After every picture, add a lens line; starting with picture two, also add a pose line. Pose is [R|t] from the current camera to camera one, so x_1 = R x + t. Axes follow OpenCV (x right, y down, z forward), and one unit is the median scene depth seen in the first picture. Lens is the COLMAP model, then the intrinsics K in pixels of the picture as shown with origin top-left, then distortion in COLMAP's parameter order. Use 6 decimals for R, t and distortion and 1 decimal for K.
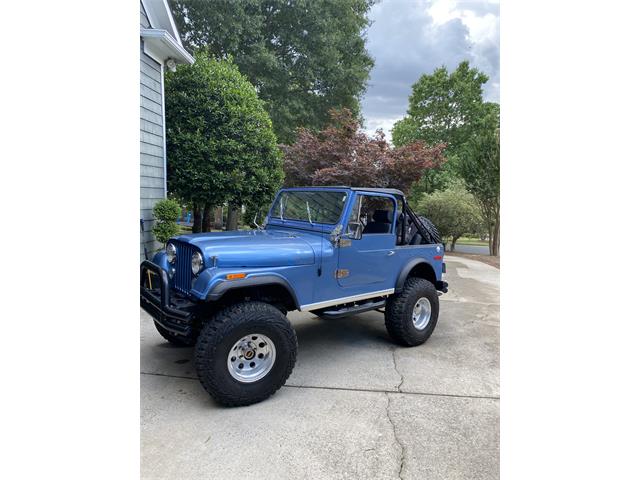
lens RADIAL K [[465.2, 0, 320.0], [0, 465.2, 240.0], [0, 0, 1]] dist [-0.003285, -0.003018]
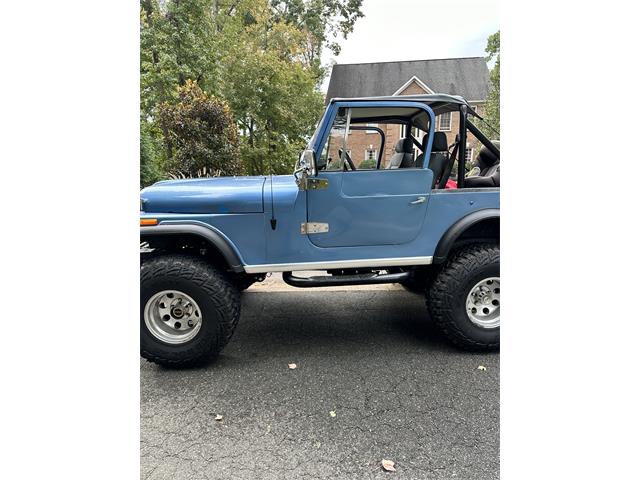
lens RADIAL K [[465.2, 0, 320.0], [0, 465.2, 240.0], [0, 0, 1]] dist [-0.003285, -0.003018]
pose [[0.767598, 0.109081, -0.631581, 0.447731], [-0.004292, 0.986264, 0.165122, -0.021588], [0.640917, -0.124036, 0.757522, 0.434341]]
